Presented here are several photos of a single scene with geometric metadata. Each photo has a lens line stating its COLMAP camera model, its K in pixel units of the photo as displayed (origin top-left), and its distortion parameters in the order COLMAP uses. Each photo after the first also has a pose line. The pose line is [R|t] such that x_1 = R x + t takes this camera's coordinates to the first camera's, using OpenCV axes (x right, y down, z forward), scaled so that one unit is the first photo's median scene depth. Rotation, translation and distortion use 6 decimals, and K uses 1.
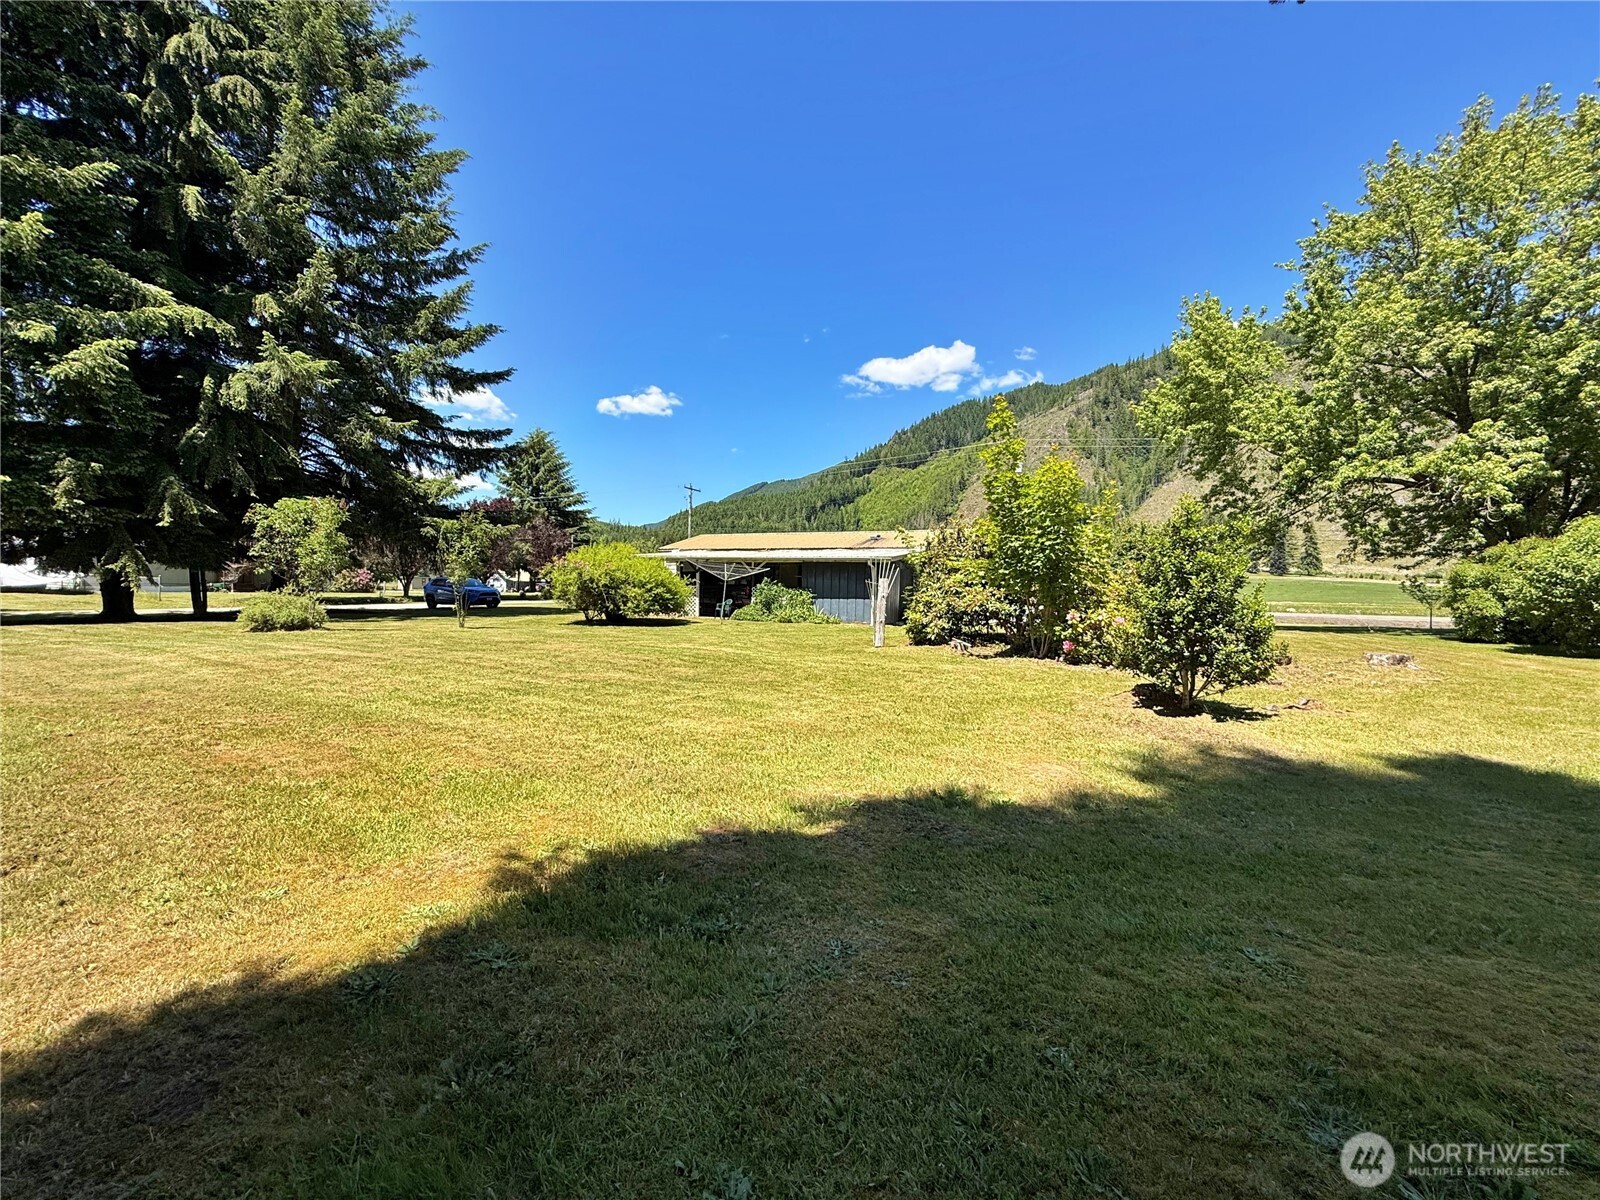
lens RADIAL K [[635.1, 0, 789.0], [0, 635.1, 601.4], [0, 0, 1]] dist [0.002345, -0.000015]
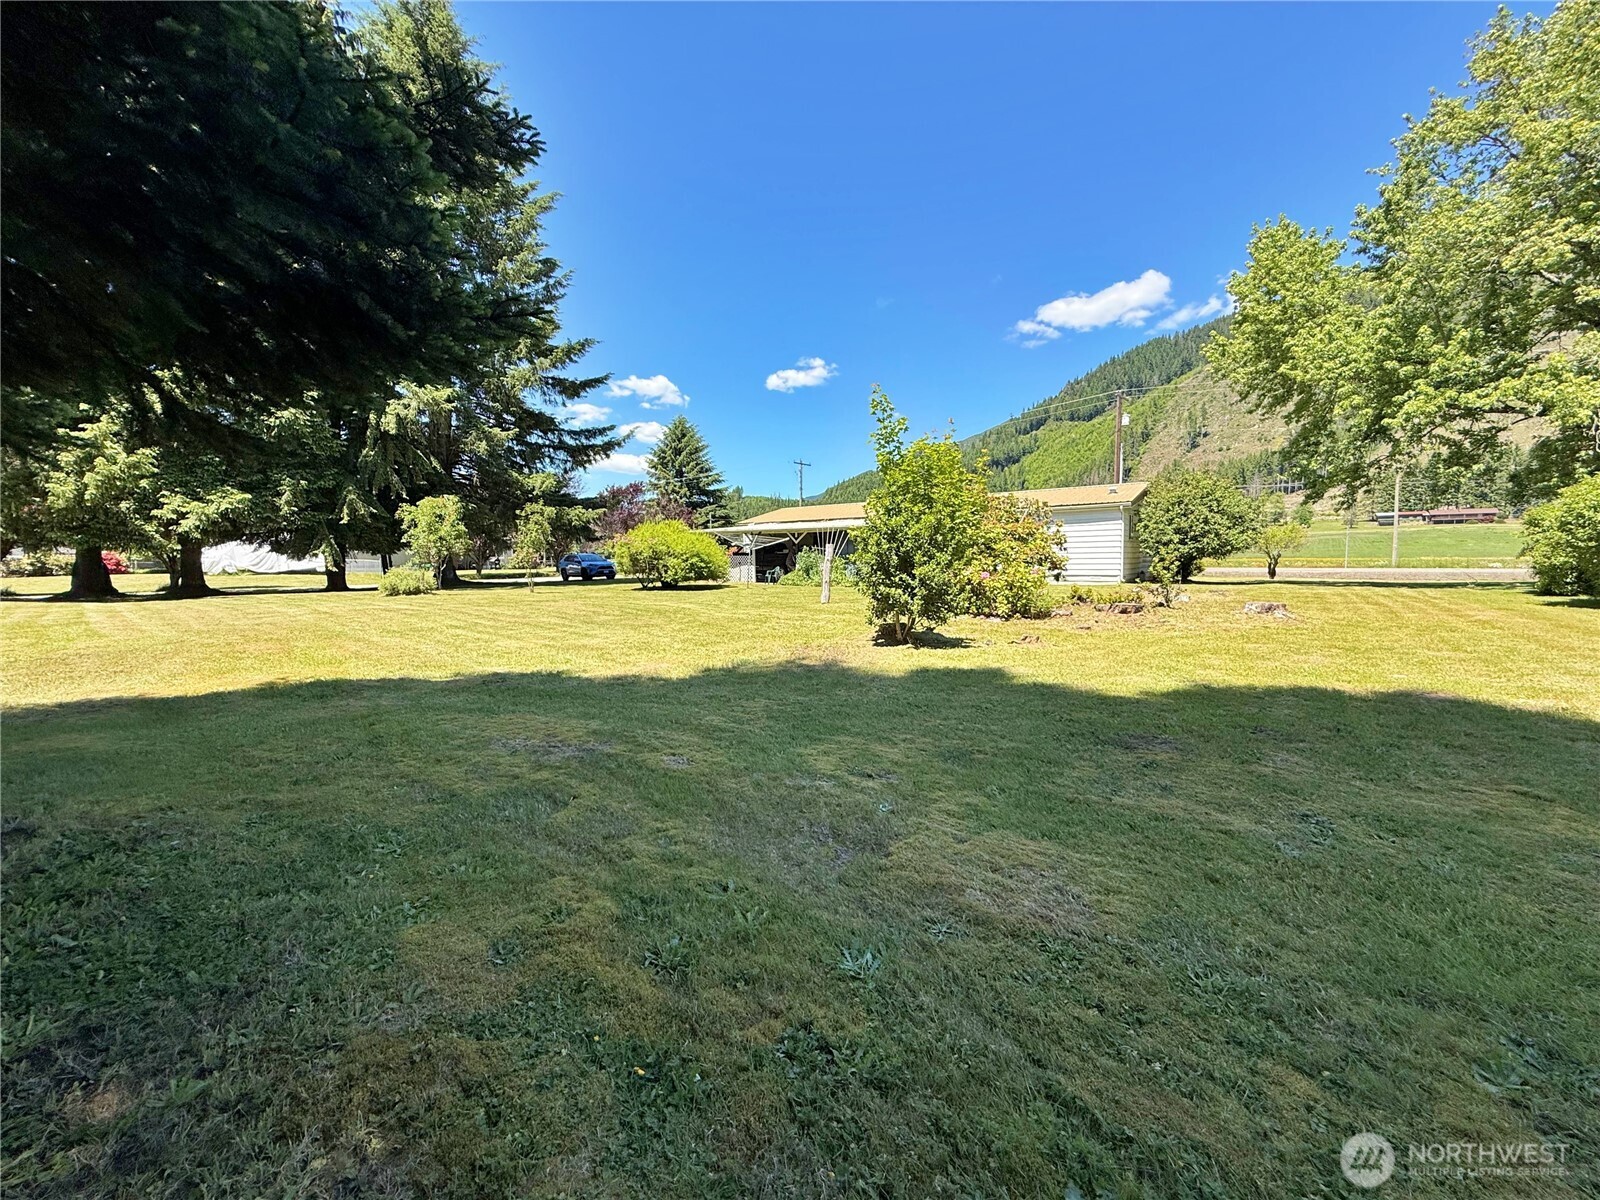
lens RADIAL K [[635.1, 0, 797.3], [0, 635.1, 606.7], [0, 0, 1]] dist [0.002345, -0.000015]
pose [[0.969473, -0.008279, -0.245057, 0.208901], [0.021890, 0.998362, 0.052869, 0.008173], [0.244218, -0.056619, 0.968066, -0.078531]]
